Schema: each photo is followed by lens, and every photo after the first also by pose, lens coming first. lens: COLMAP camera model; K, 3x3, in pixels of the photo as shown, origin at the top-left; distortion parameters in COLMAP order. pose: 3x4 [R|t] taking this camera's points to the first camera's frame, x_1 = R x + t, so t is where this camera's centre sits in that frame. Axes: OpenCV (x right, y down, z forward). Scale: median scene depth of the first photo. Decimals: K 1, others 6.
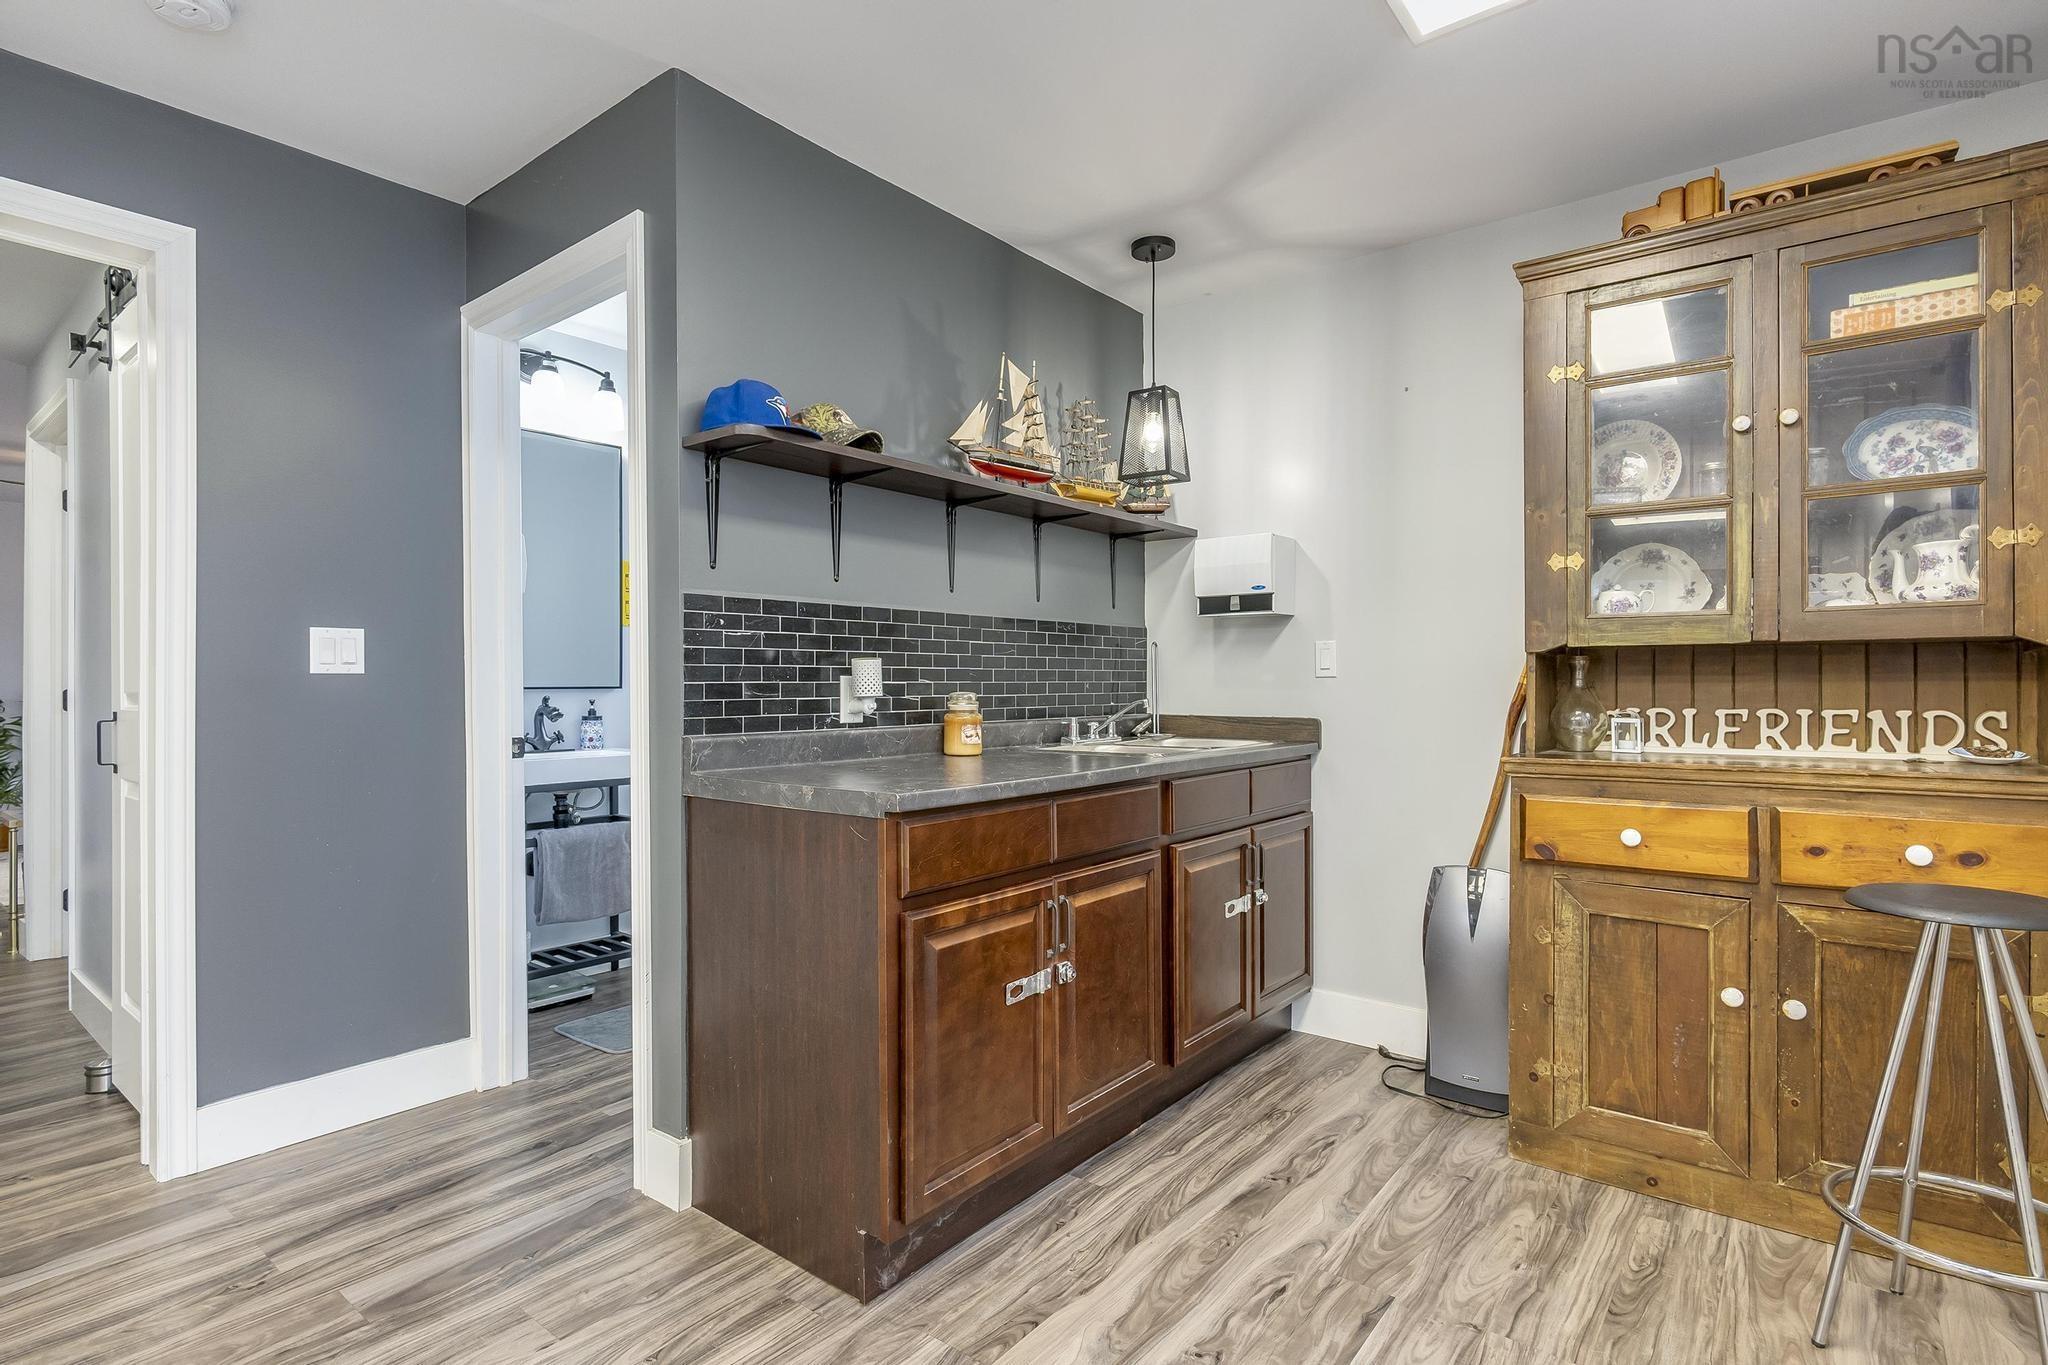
lens RADIAL K [[1012.5, 0, 1026.6], [0, 1012.5, 681.5], [0, 0, 1]] dist [-0.008819, 0.004566]
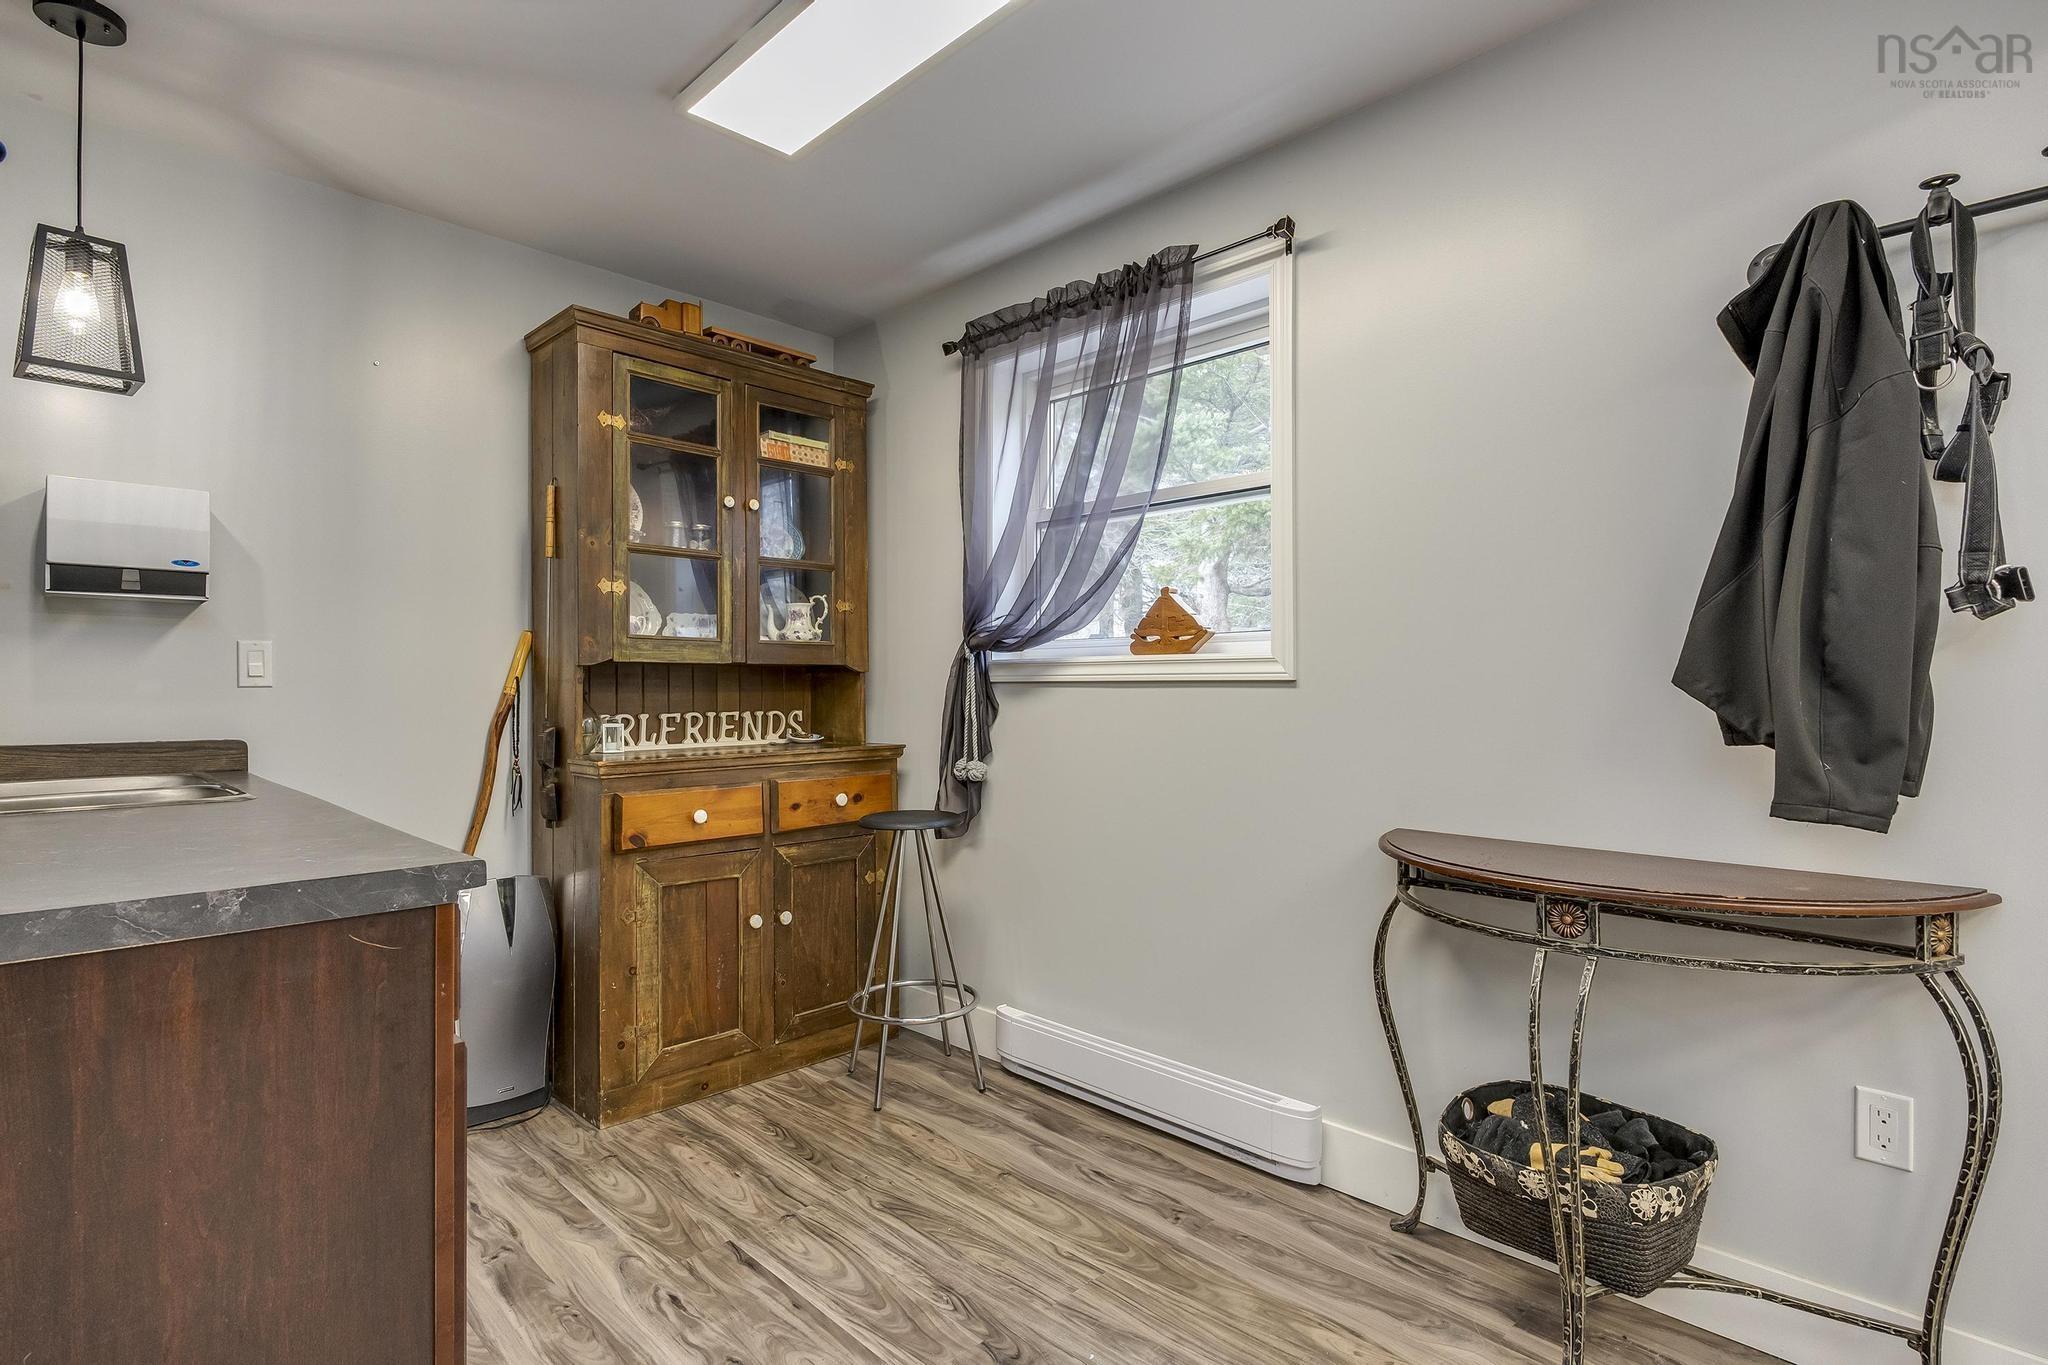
lens RADIAL K [[1012.5, 0, 1024.3], [0, 1012.5, 685.6], [0, 0, 1]] dist [-0.008819, 0.004566]
pose [[0.110415, 0.006272, 0.993866, -0.594019], [0.000983, 0.999979, -0.006420, 0.000565], [-0.993885, 0.001686, 0.110407, 0.453577]]
